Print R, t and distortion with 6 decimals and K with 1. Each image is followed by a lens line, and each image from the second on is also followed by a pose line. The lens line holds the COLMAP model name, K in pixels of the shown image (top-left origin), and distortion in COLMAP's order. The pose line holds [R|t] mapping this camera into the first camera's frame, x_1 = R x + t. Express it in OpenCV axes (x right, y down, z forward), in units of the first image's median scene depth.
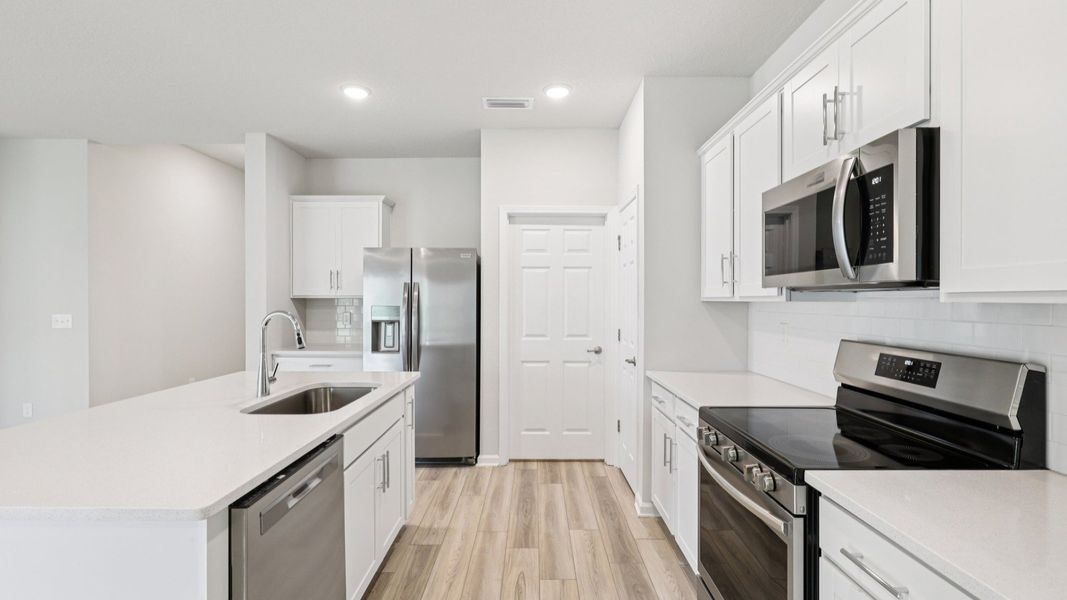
lens RADIAL K [[488.3, 0, 530.9], [0, 488.3, 300.0], [0, 0, 1]] dist [0.001012, 0.000136]
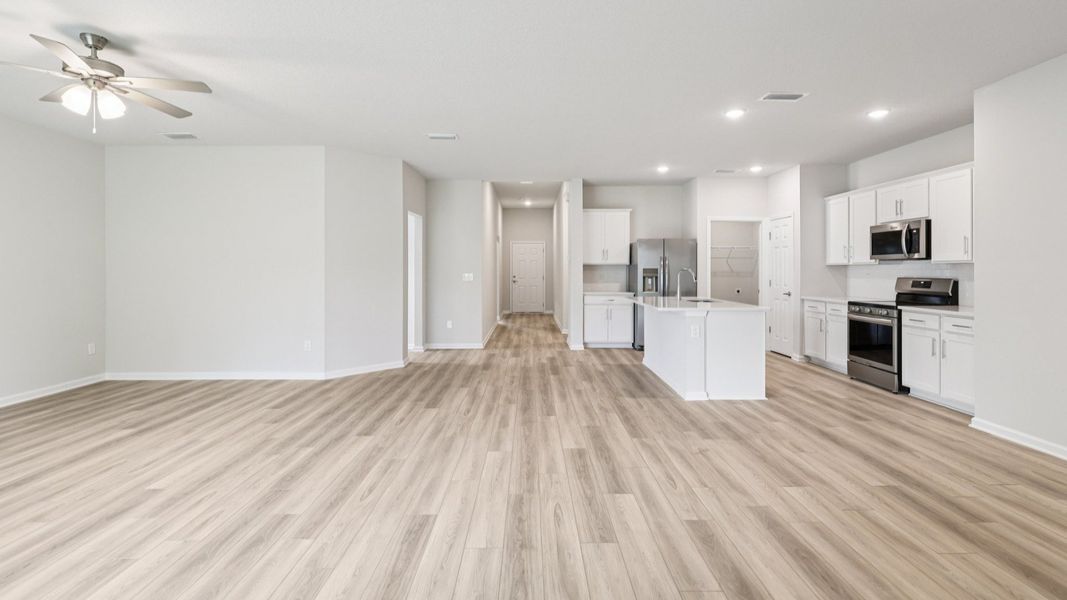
lens RADIAL K [[488.3, 0, 534.9], [0, 488.3, 268.3], [0, 0, 1]] dist [0.001012, 0.000136]
pose [[0.999883, -0.001149, 0.015269, -1.504460], [0.001193, 0.999995, -0.002870, 0.032335], [-0.015265, 0.002888, 0.999879, -1.796533]]
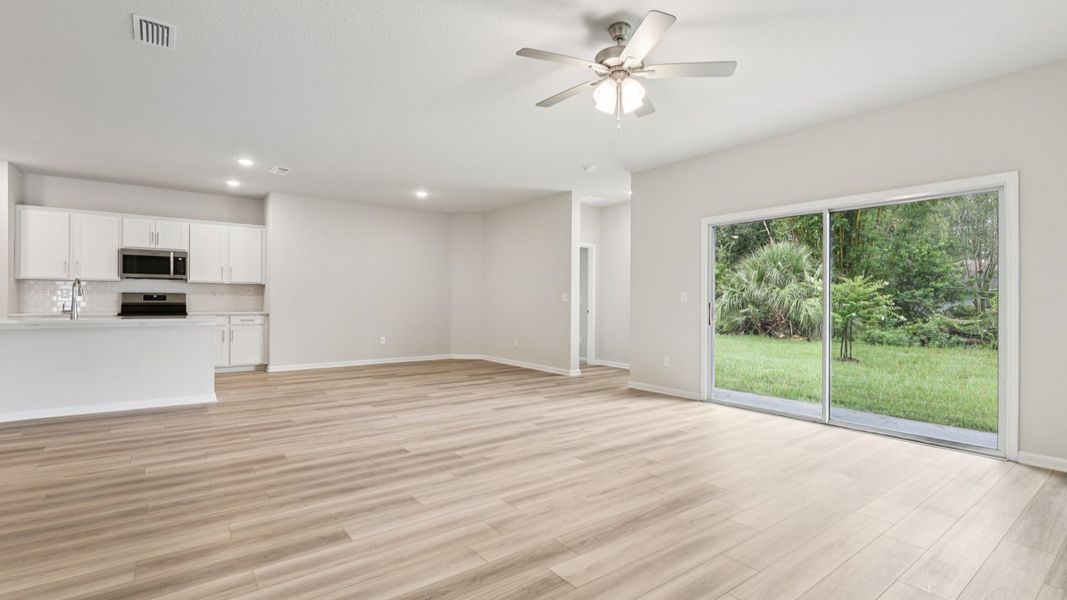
lens RADIAL K [[488.3, 0, 536.2], [0, 488.3, 299.2], [0, 0, 1]] dist [0.001012, 0.000136]
pose [[-0.615409, -0.001854, 0.788206, -3.824640], [-0.006523, 0.999975, -0.002741, 0.115568], [-0.788181, -0.006828, -0.615406, 0.806793]]
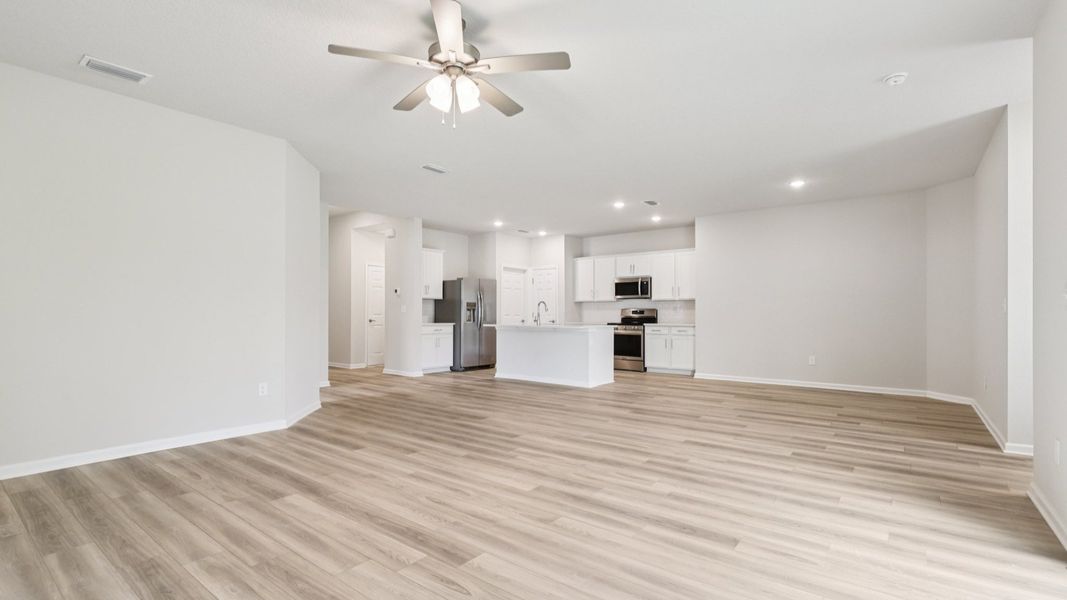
lens RADIAL K [[488.3, 0, 536.8], [0, 488.3, 308.2], [0, 0, 1]] dist [0.001012, 0.000136]
pose [[0.601958, 0.009284, 0.798474, -3.789913], [-0.000685, 0.999938, -0.011110, 0.126134], [-0.798527, 0.006141, 0.601927, -1.278719]]
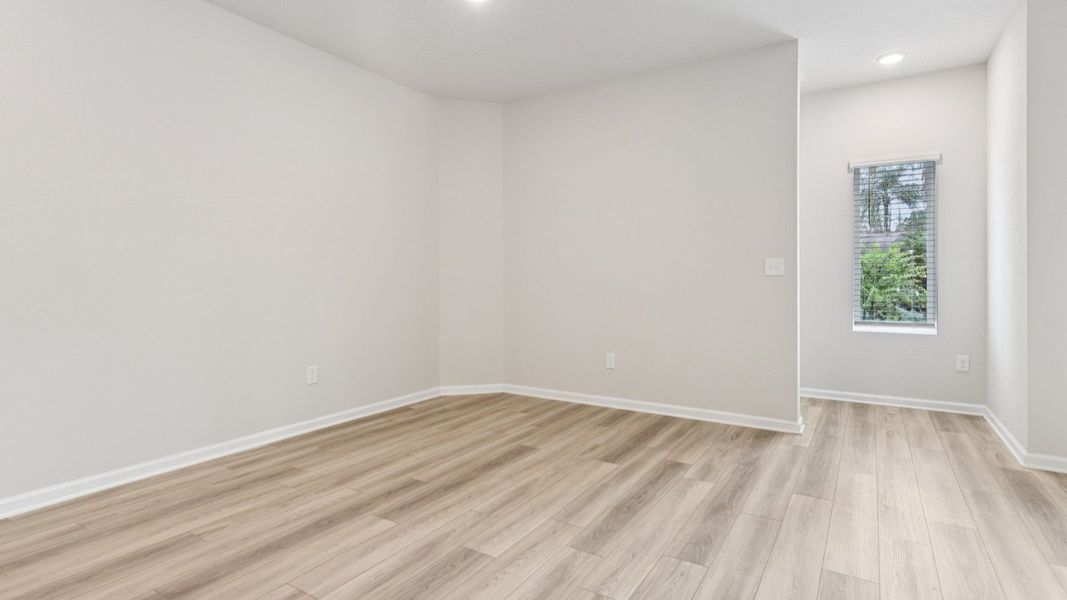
lens RADIAL K [[537.8, 0, 526.3], [0, 537.8, 273.0], [0, 0, 1]] dist [0.018331, 0.001303]
pose [[-0.845762, 0.003654, 0.533548, -1.371107], [0.001980, 0.999991, -0.003709, 0.119407], [-0.533557, -0.002081, -0.845762, 0.465087]]
